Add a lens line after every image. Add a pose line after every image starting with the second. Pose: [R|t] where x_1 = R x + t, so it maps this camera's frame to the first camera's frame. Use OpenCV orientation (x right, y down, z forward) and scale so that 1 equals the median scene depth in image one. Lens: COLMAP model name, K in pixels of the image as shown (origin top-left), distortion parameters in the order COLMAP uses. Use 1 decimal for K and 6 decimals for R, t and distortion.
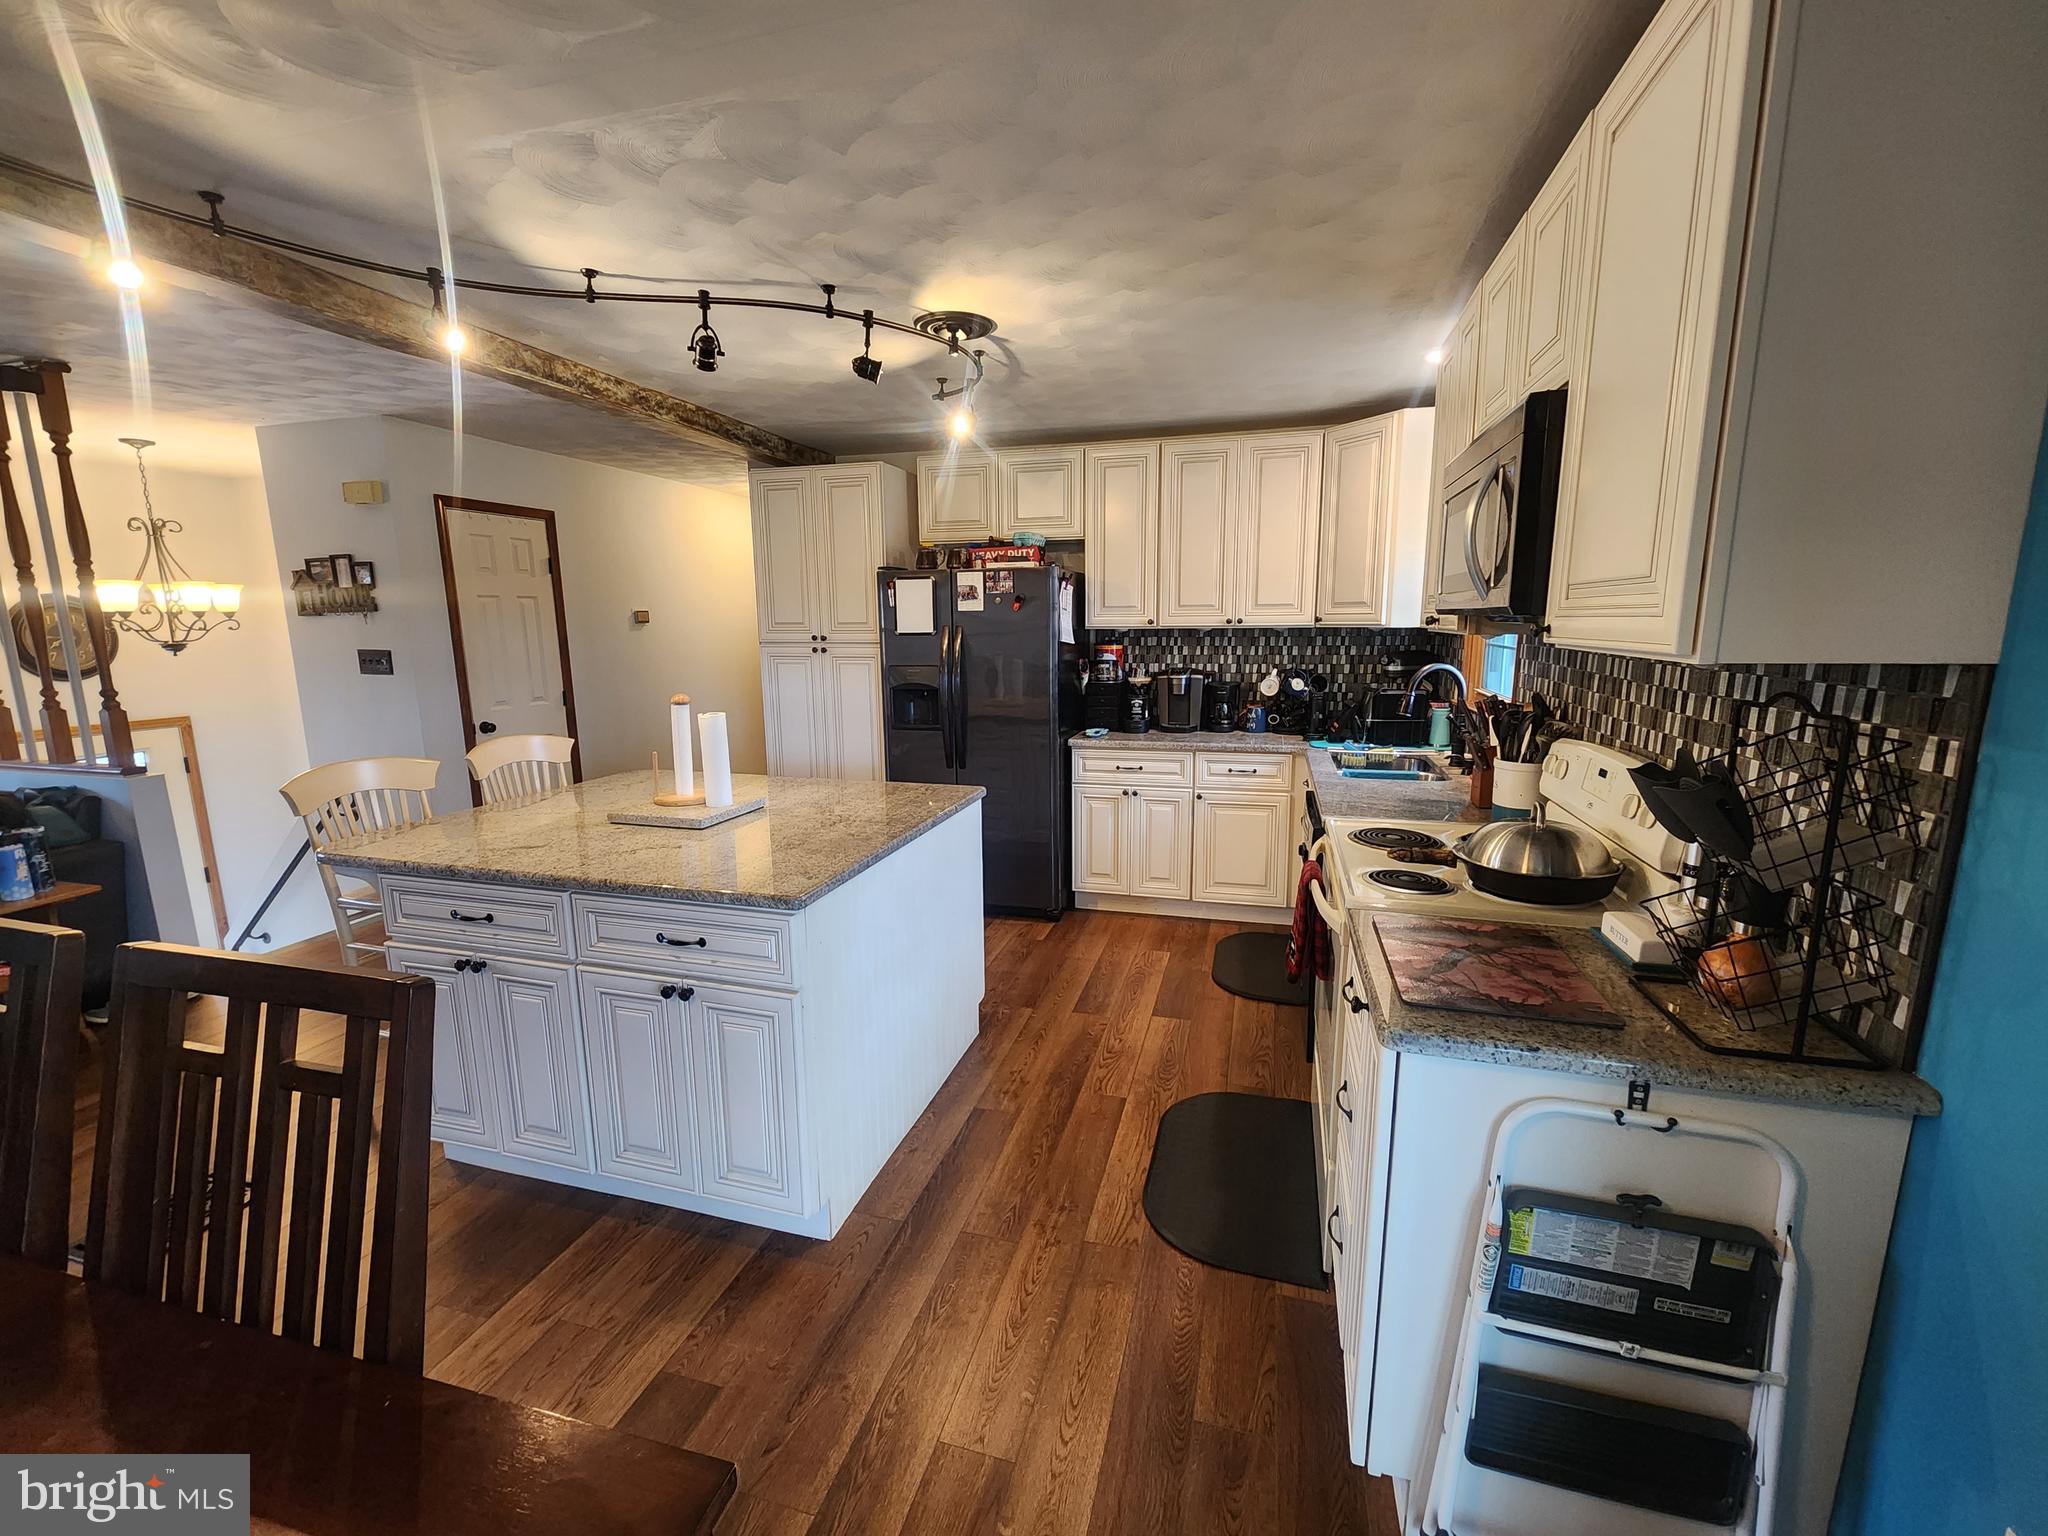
lens RADIAL K [[840.5, 0, 1021.4], [0, 840.5, 770.1], [0, 0, 1]] dist [0.007938, -0.004809]
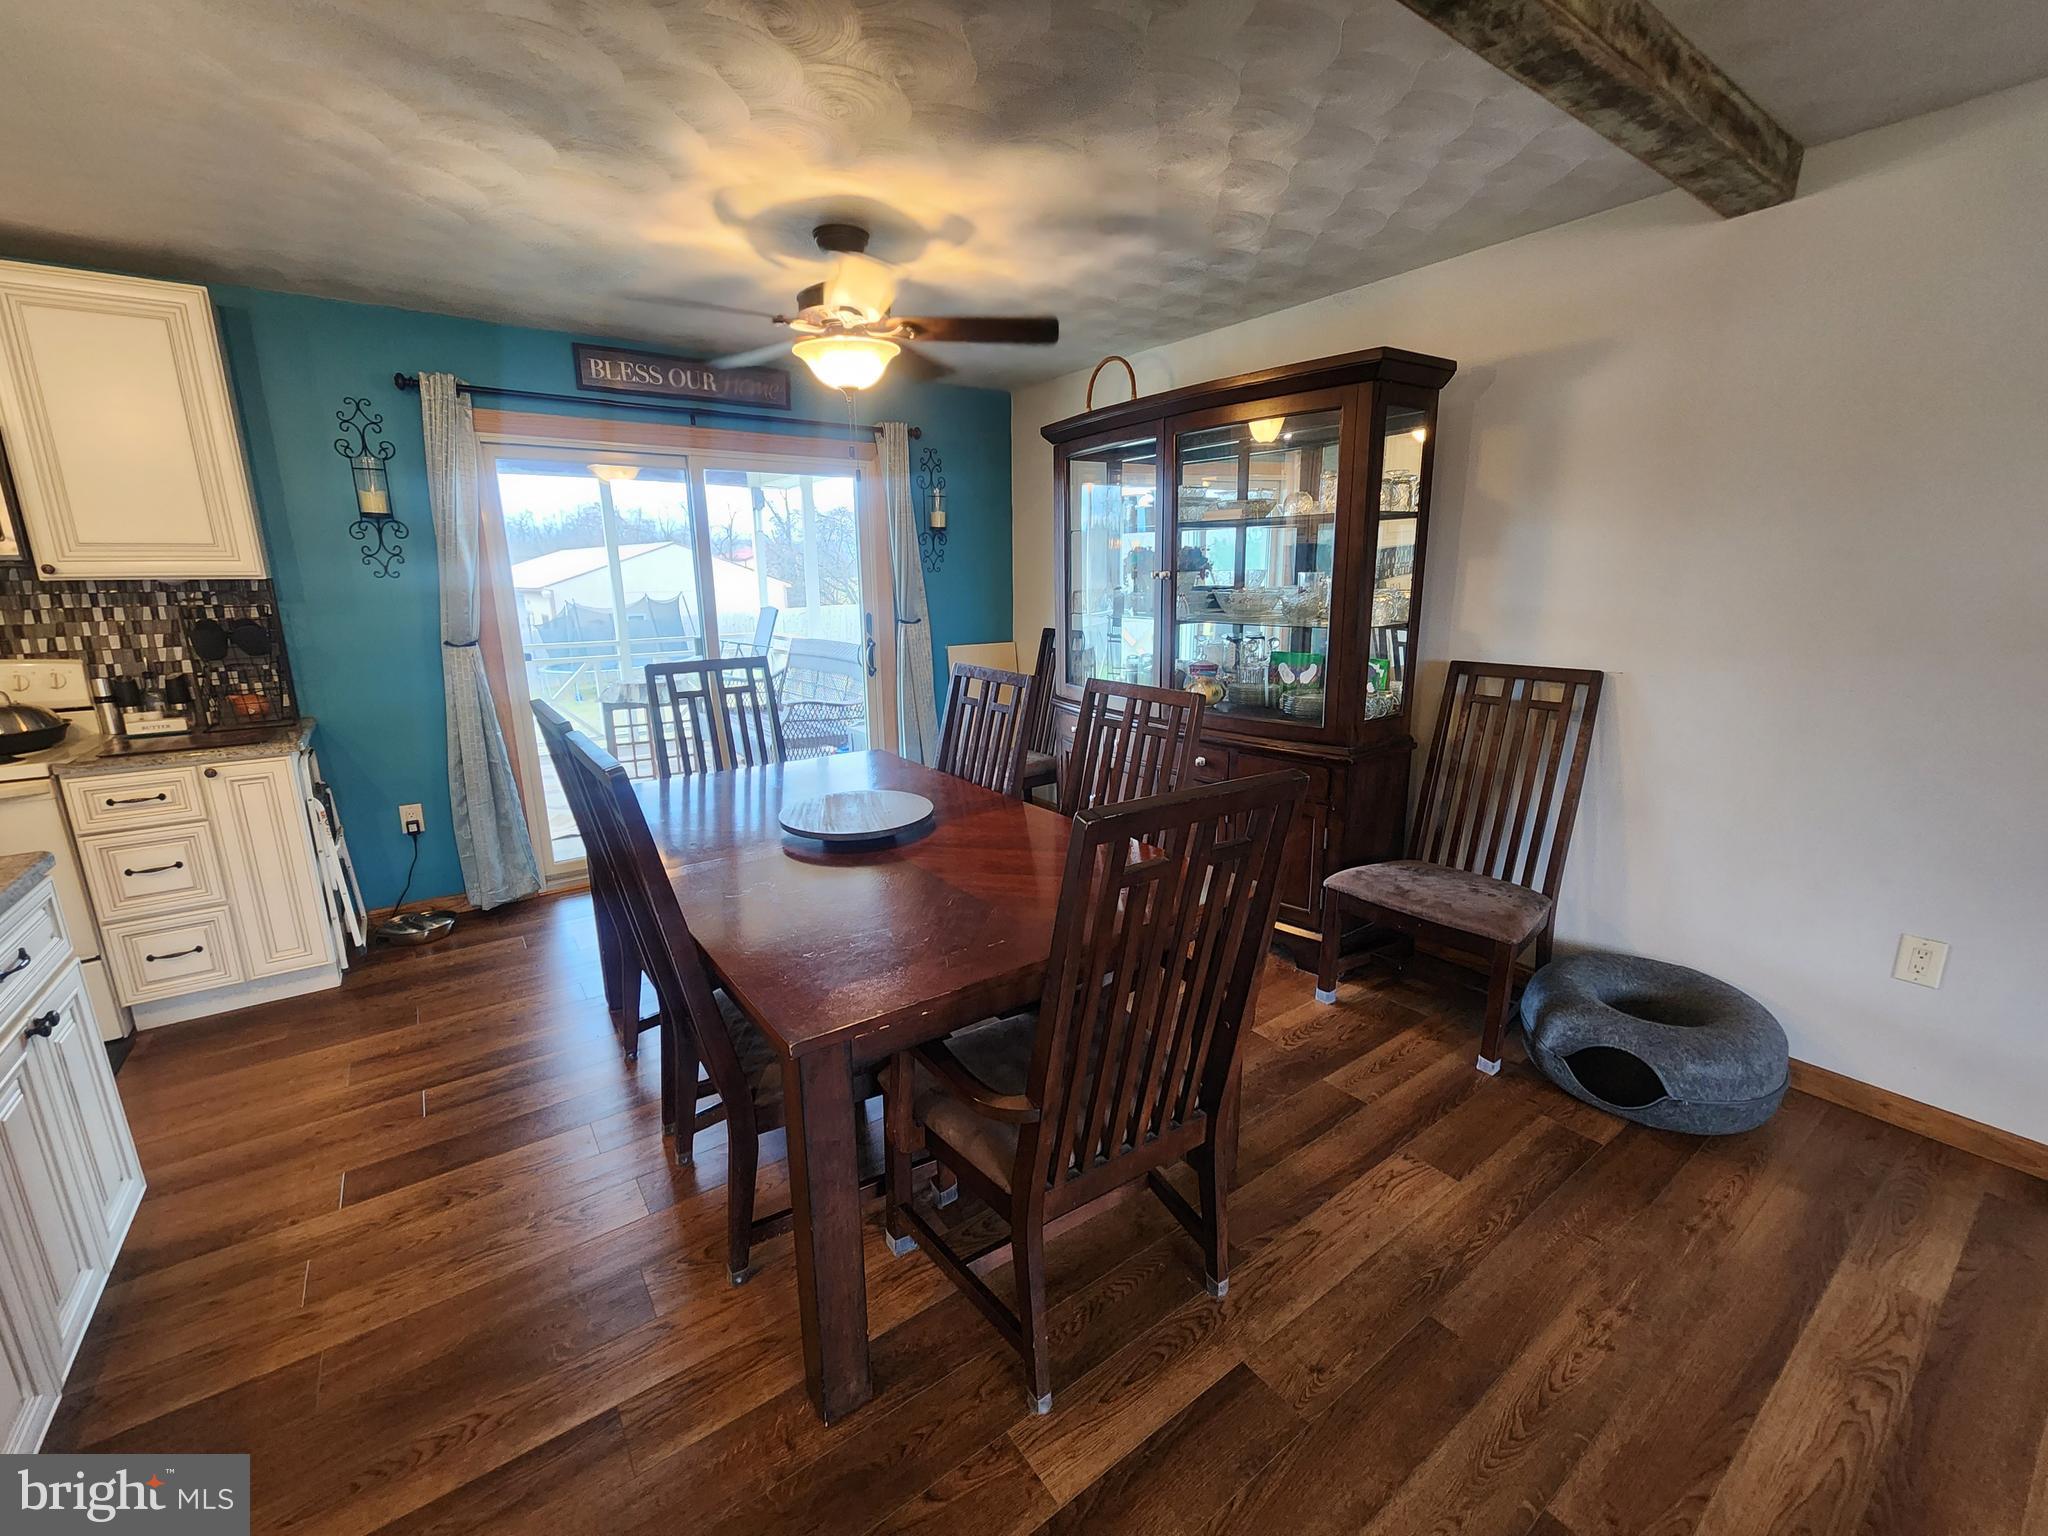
lens RADIAL K [[840.5, 0, 1021.4], [0, 840.5, 770.1], [0, 0, 1]] dist [0.007938, -0.004809]
pose [[-0.790407, -0.126857, 0.599303, -0.771759], [0.122919, 0.925581, 0.358038, -0.061246], [-0.600123, 0.356662, -0.715992, 0.453053]]
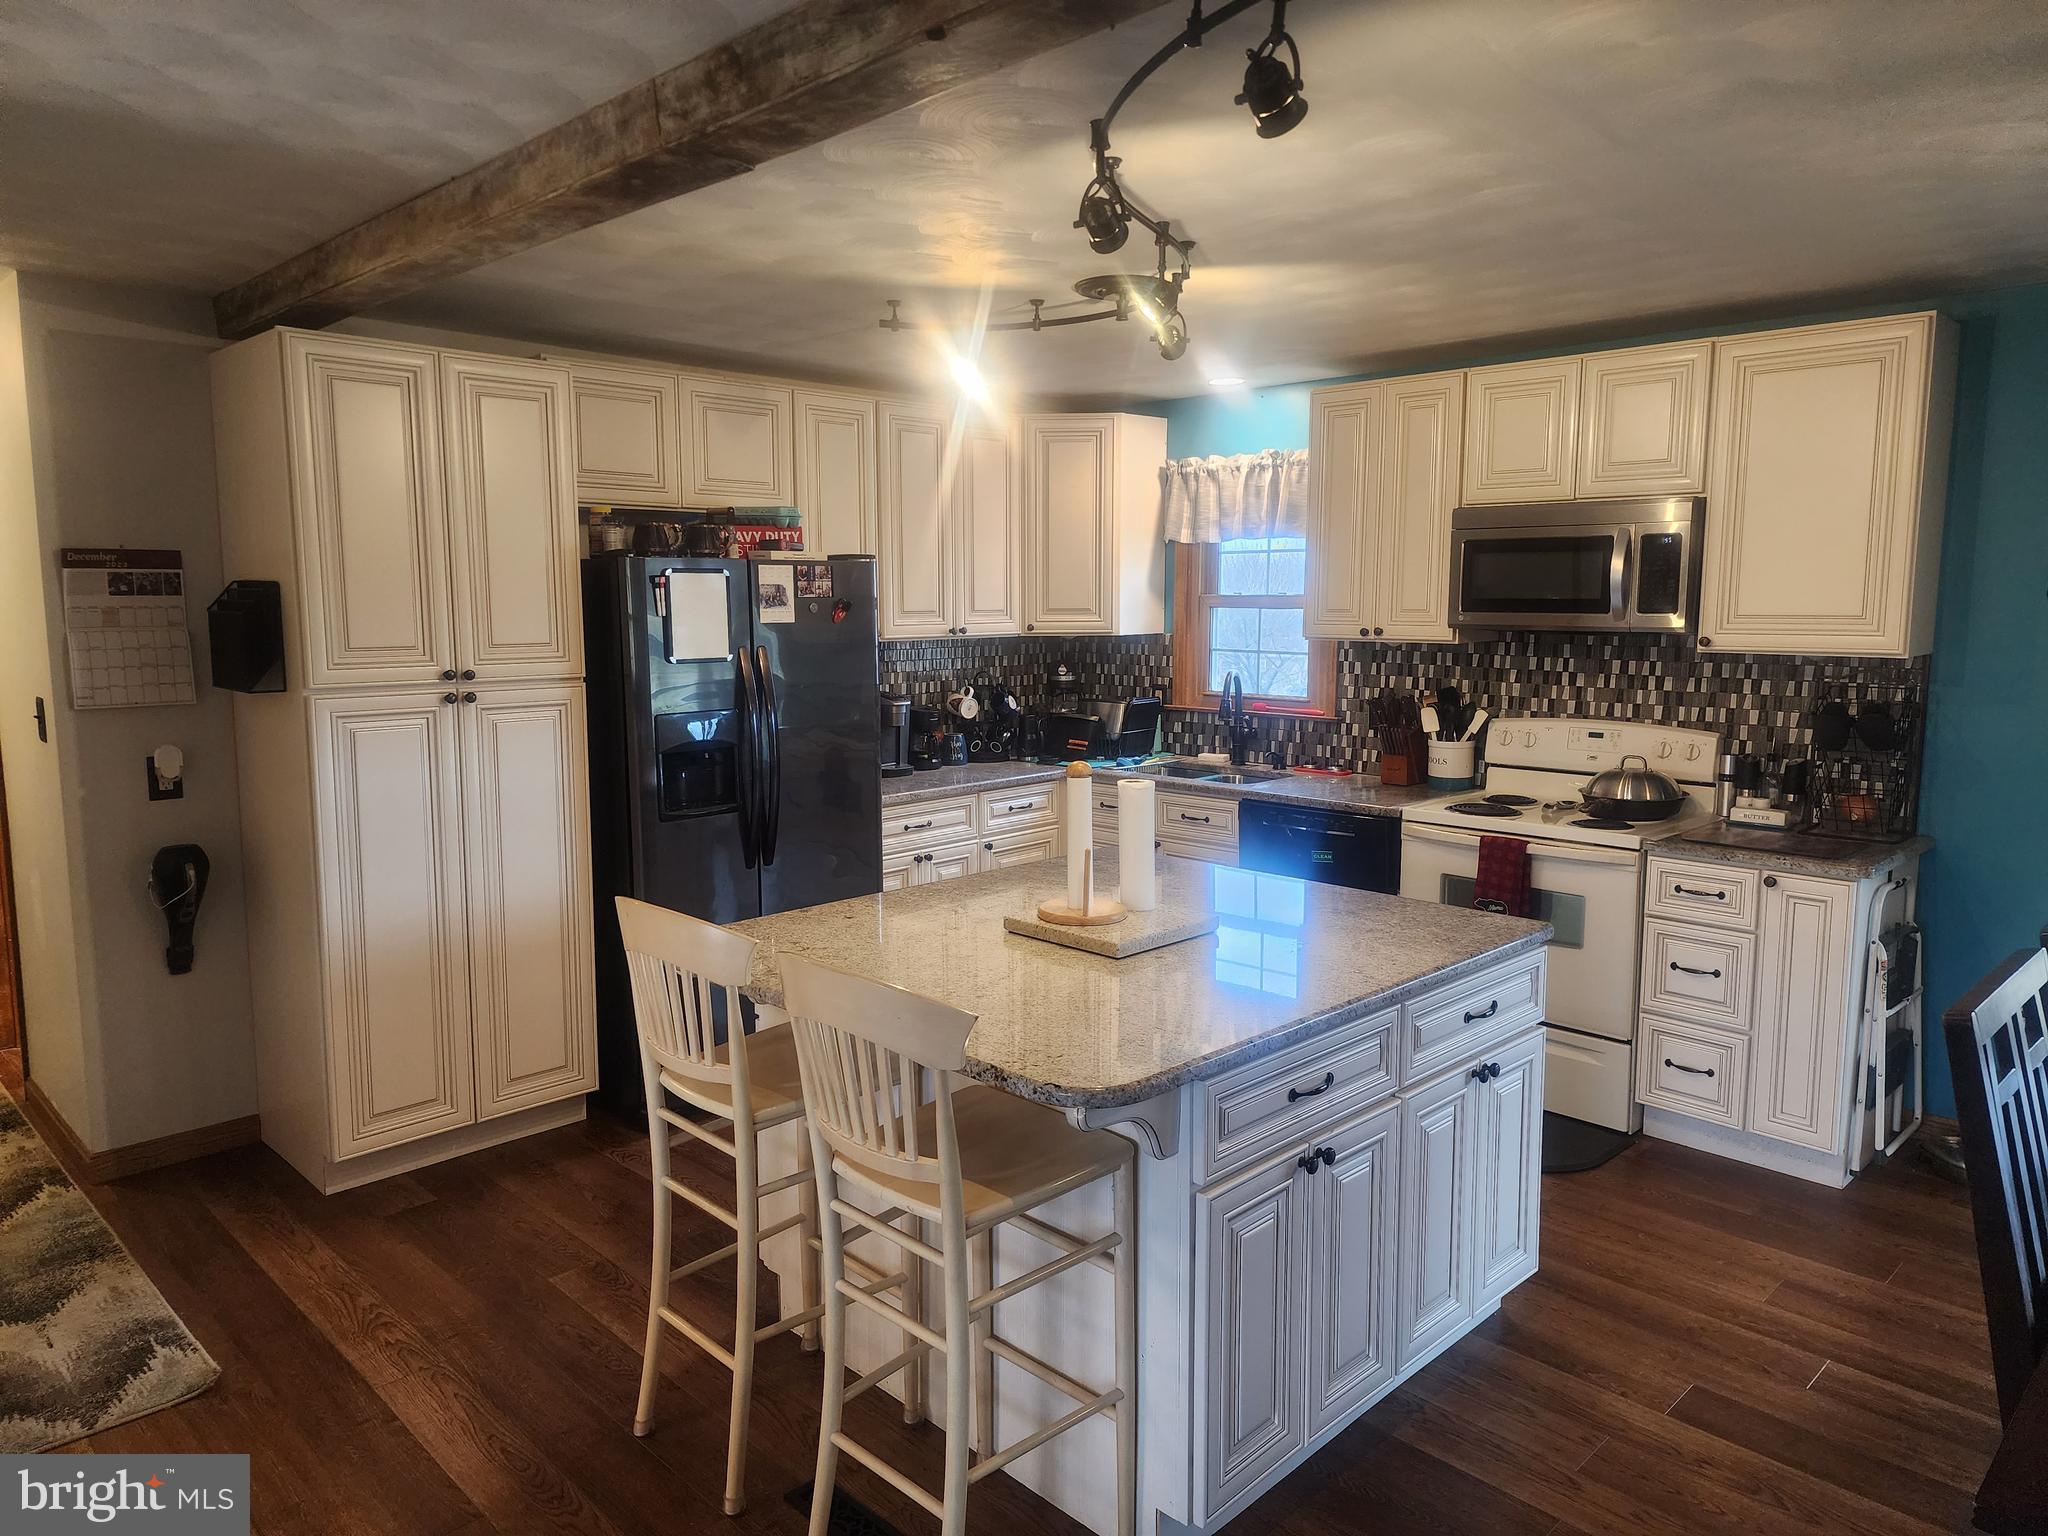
lens RADIAL K [[1354.0, 0, 1019.1], [0, 1354.0, 762.8], [0, 0, 1]] dist [0.085173, -0.075582]
pose [[0.483271, -0.104155, 0.869253, -0.913431], [0.154591, 0.987448, 0.032371, -0.087399], [-0.861714, 0.118735, 0.493306, 0.328610]]
